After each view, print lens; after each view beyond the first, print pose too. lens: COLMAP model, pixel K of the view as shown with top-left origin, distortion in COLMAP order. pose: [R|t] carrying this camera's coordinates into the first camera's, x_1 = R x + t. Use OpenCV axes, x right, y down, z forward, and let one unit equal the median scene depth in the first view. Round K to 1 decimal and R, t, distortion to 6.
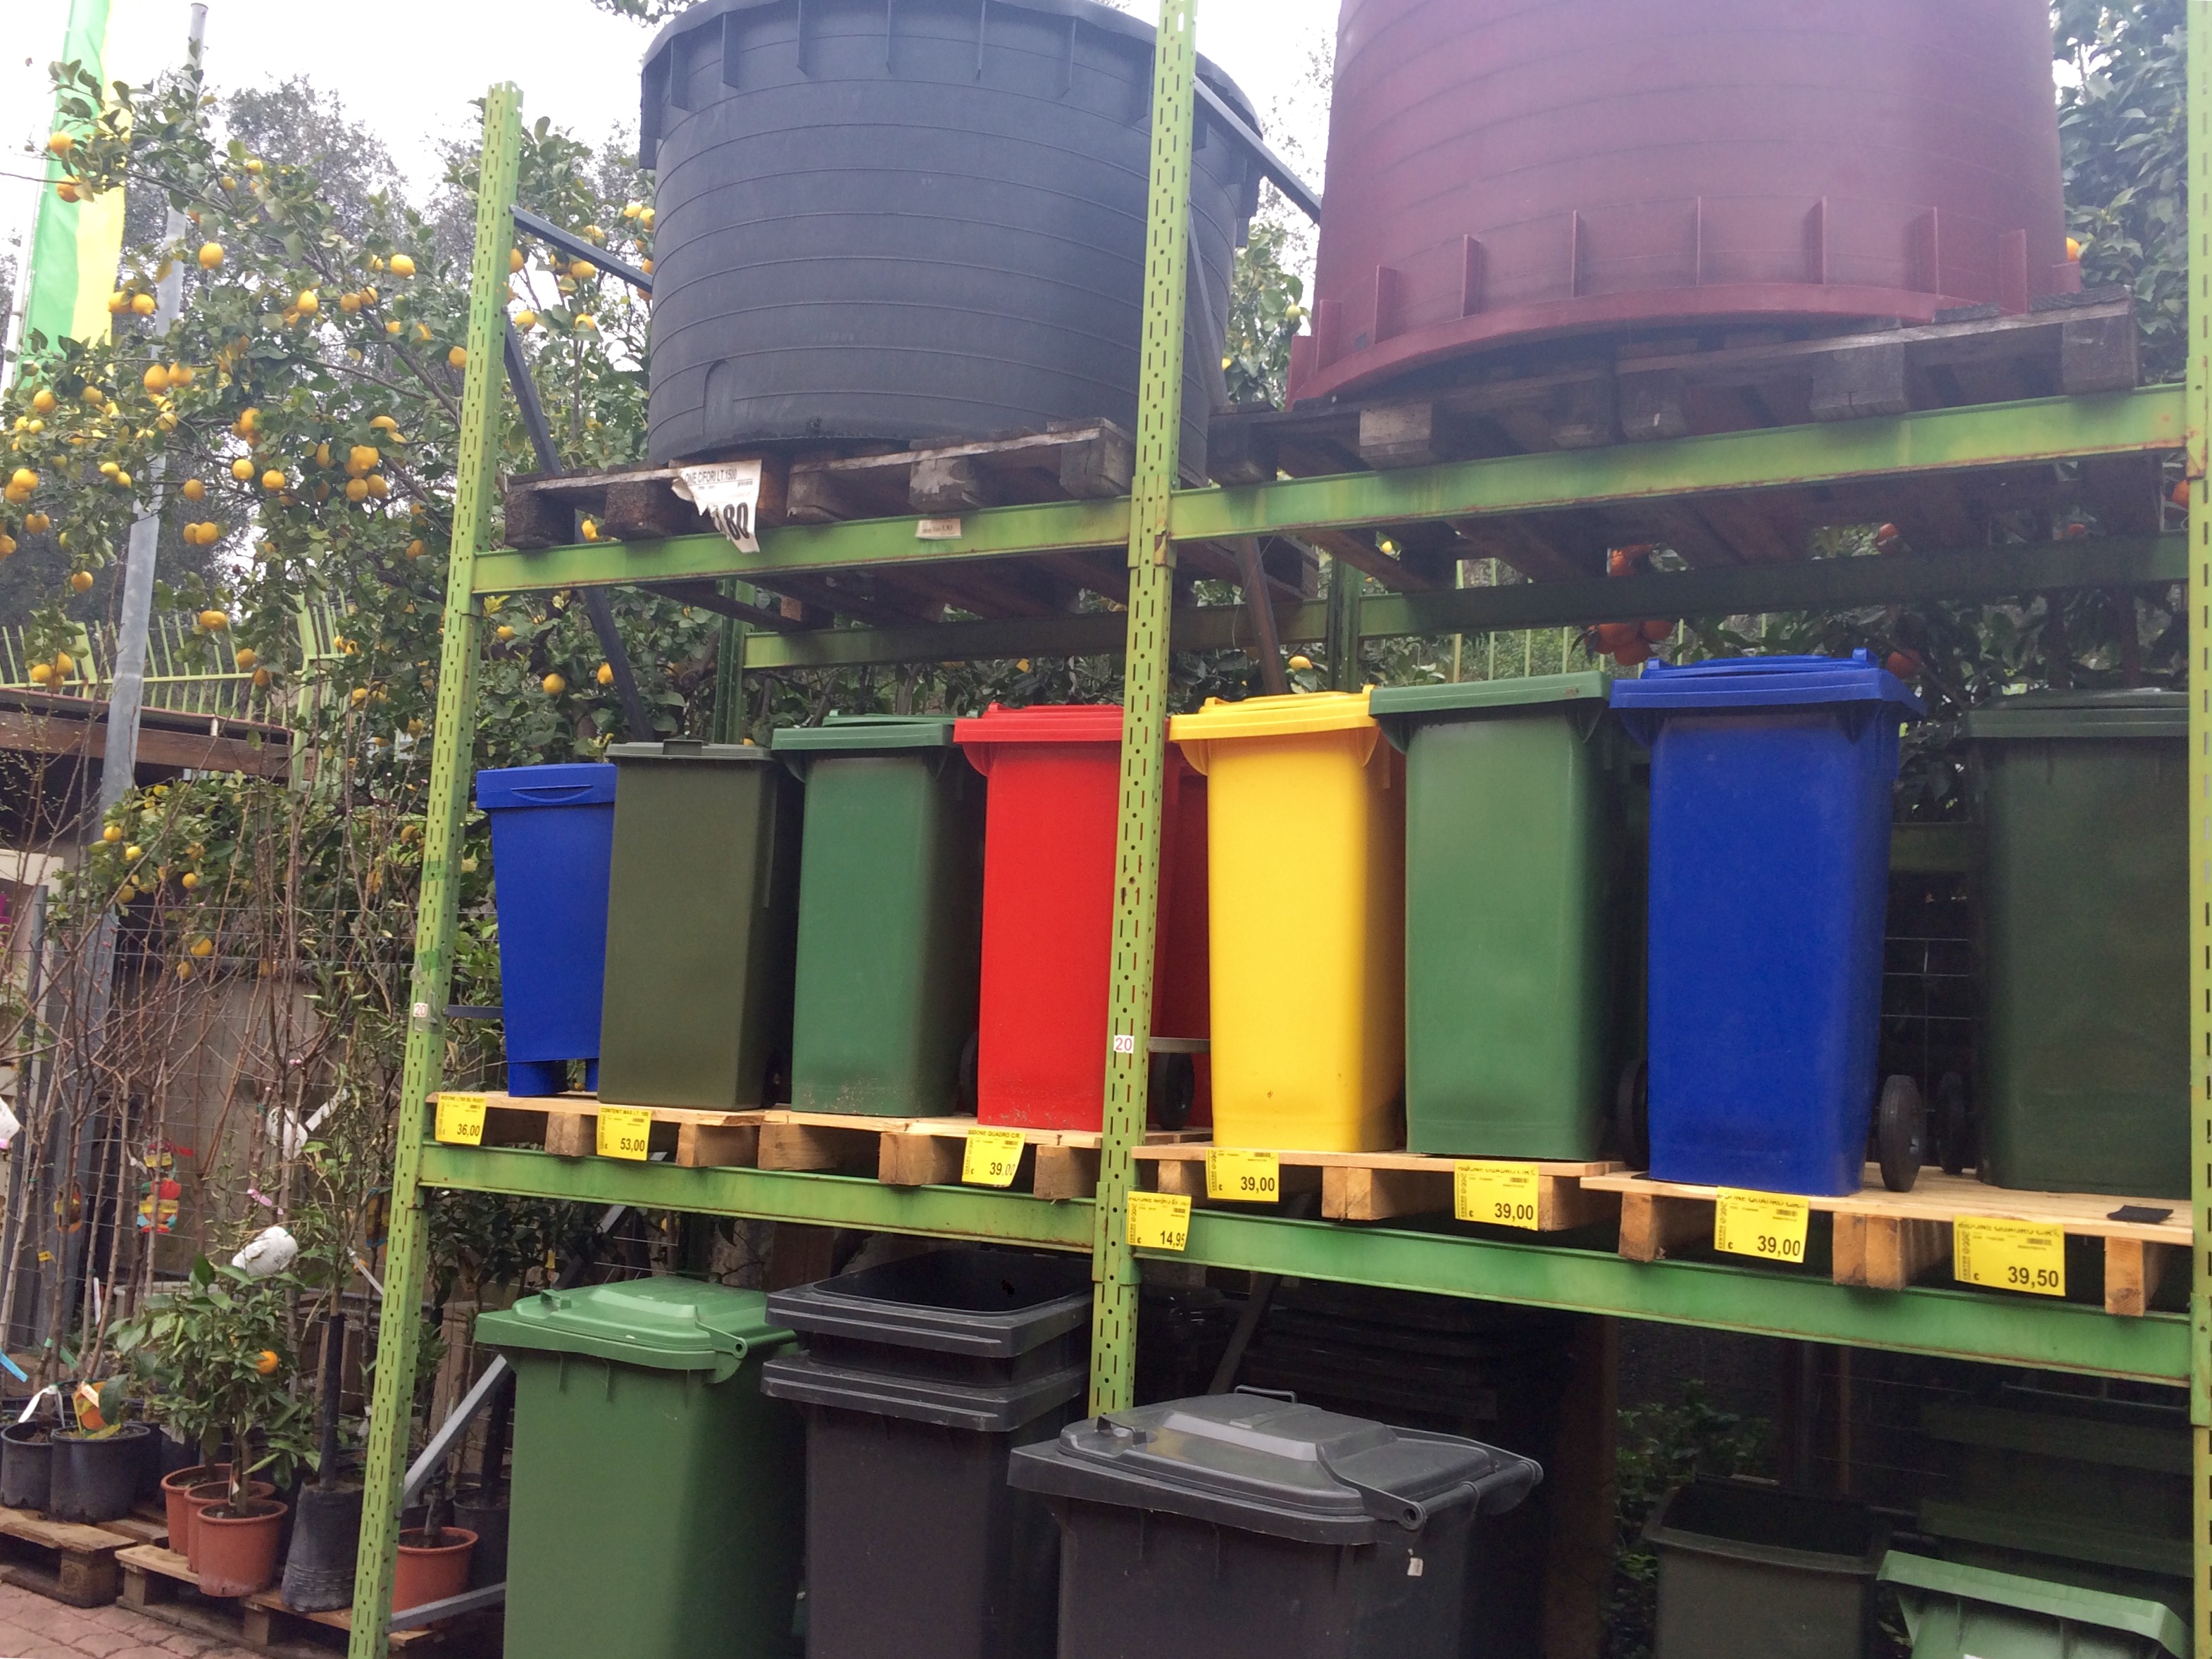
lens RADIAL K [[1936.7, 0, 1105.0], [0, 1936.7, 765.3], [0, 0, 1]] dist [0.005915, 0.001190]
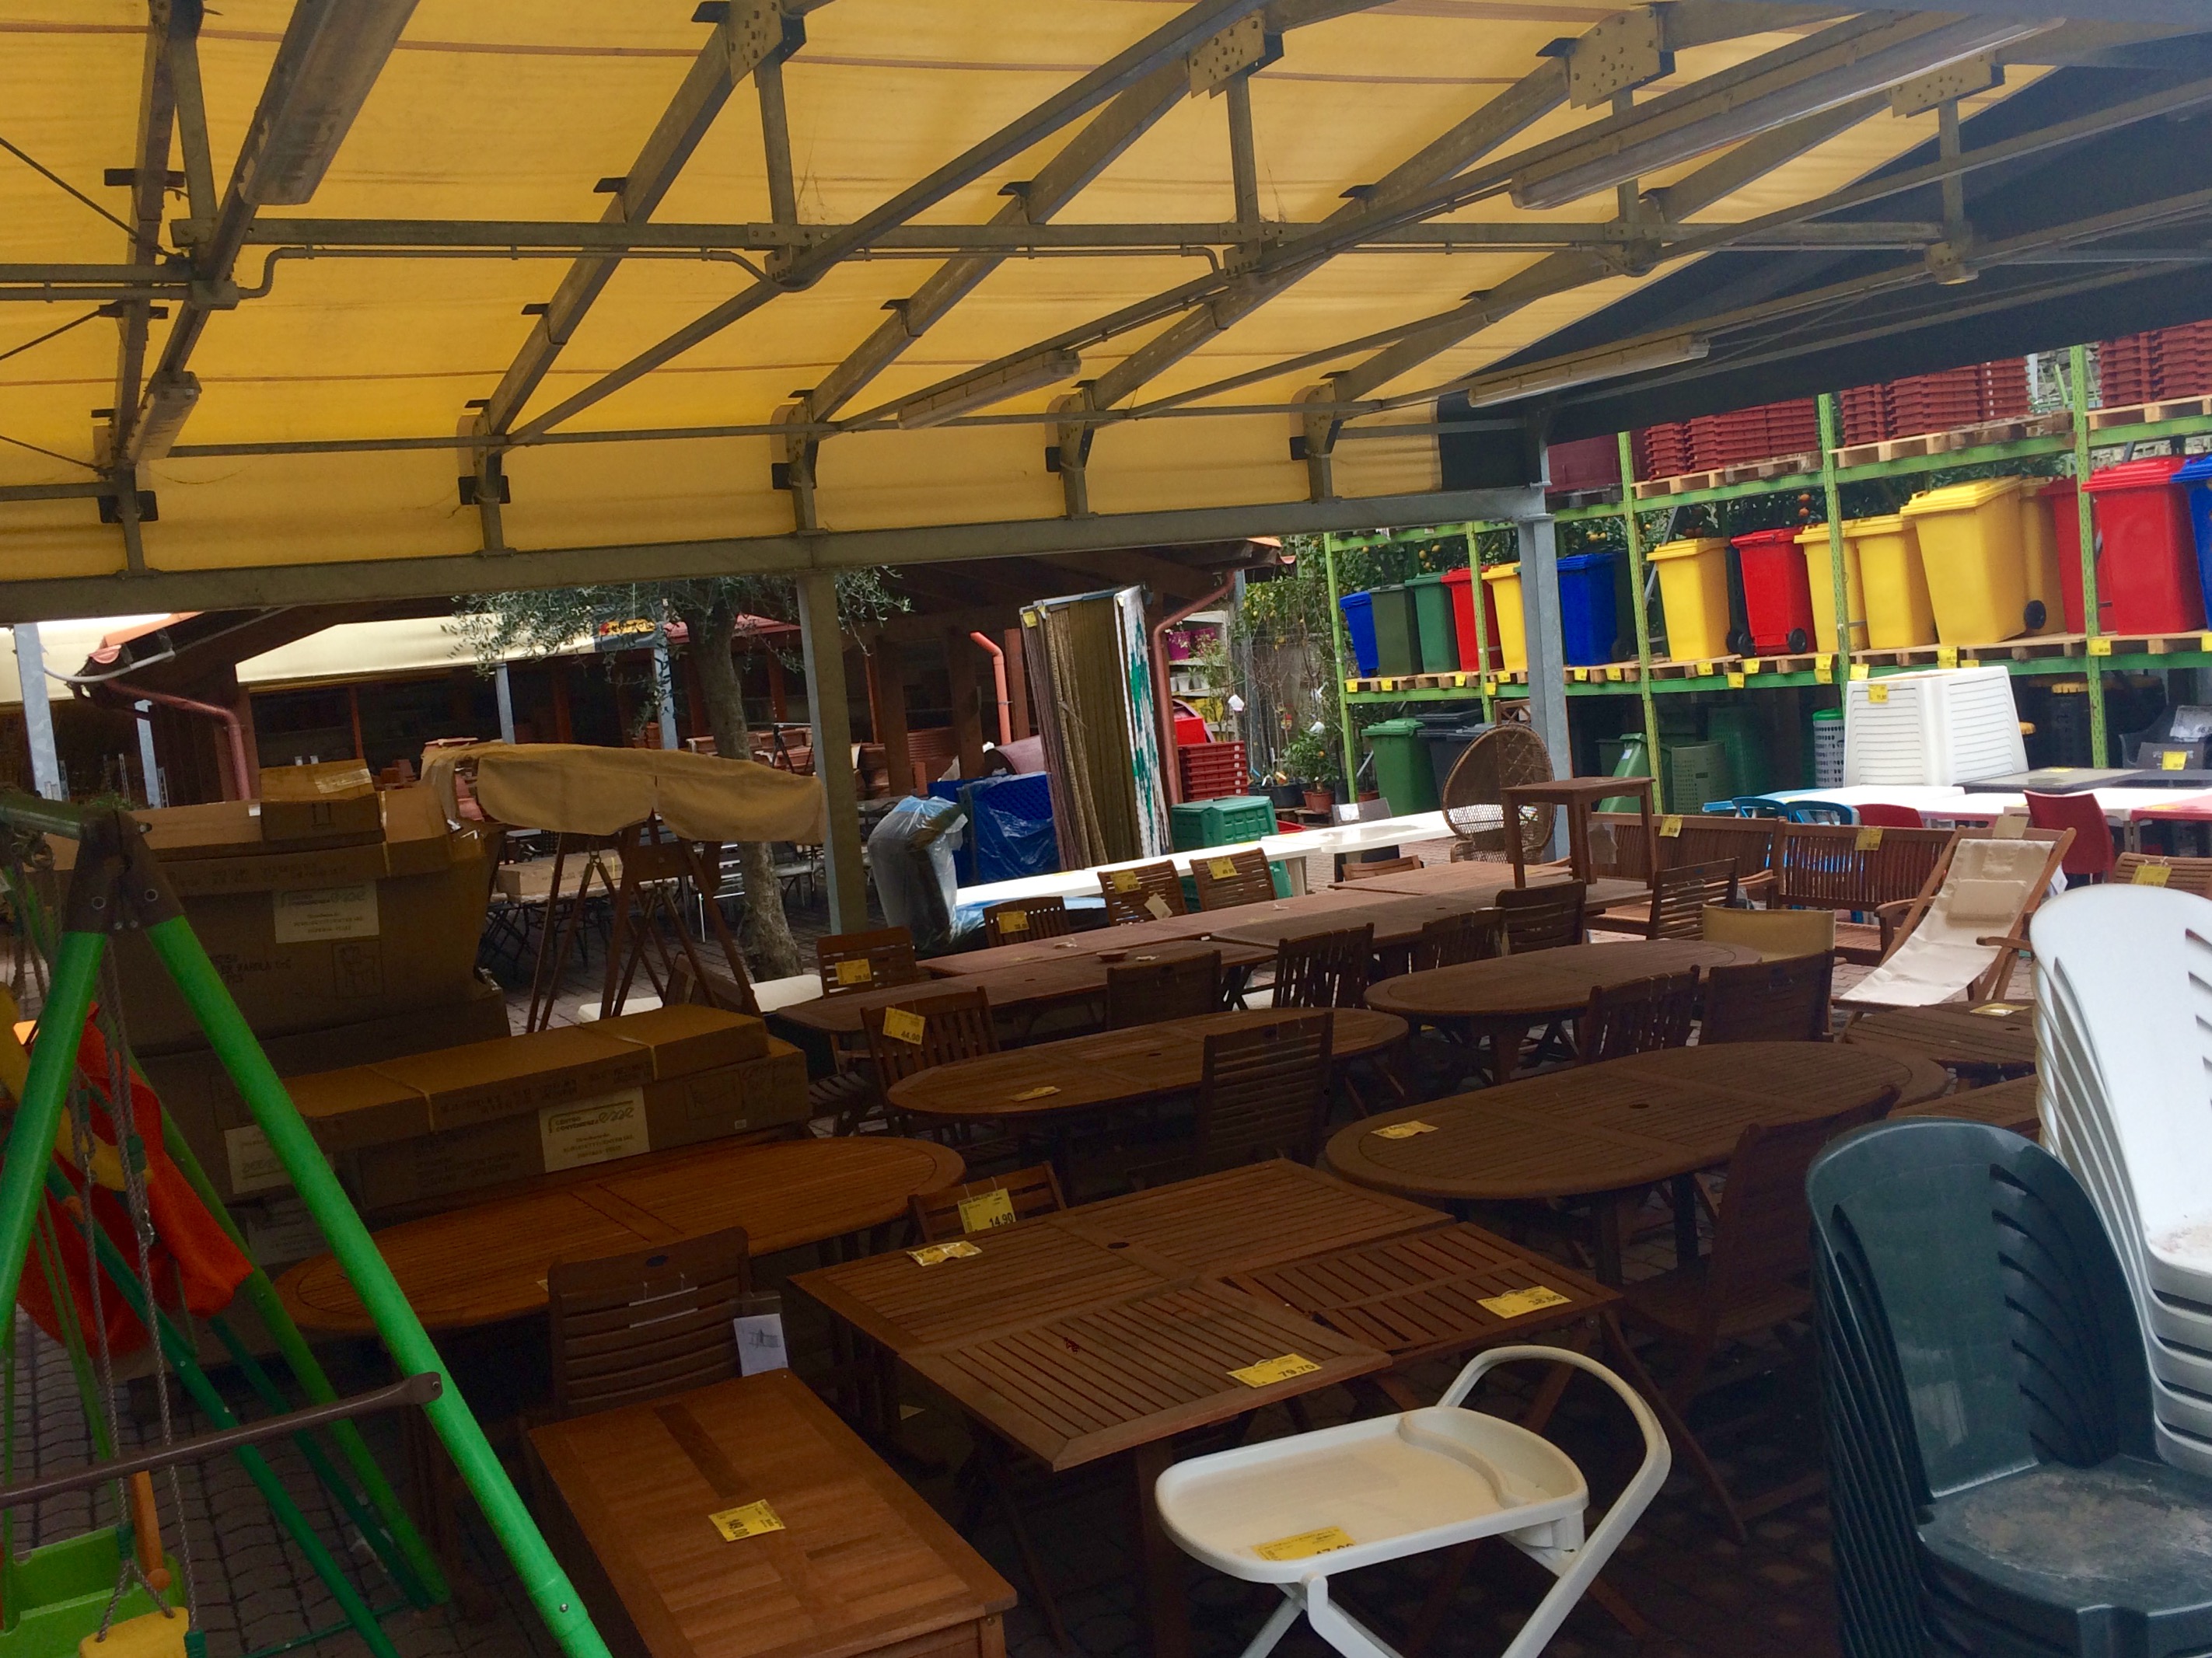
lens RADIAL K [[1936.5, 0, 1105.0], [0, 1936.5, 764.8], [0, 0, 1]] dist [0.005915, 0.001190]
pose [[0.858689, -0.106502, -0.501308, 1.302408], [0.219399, 0.960395, 0.171774, -0.492337], [0.463159, -0.257487, 0.848047, -2.855828]]
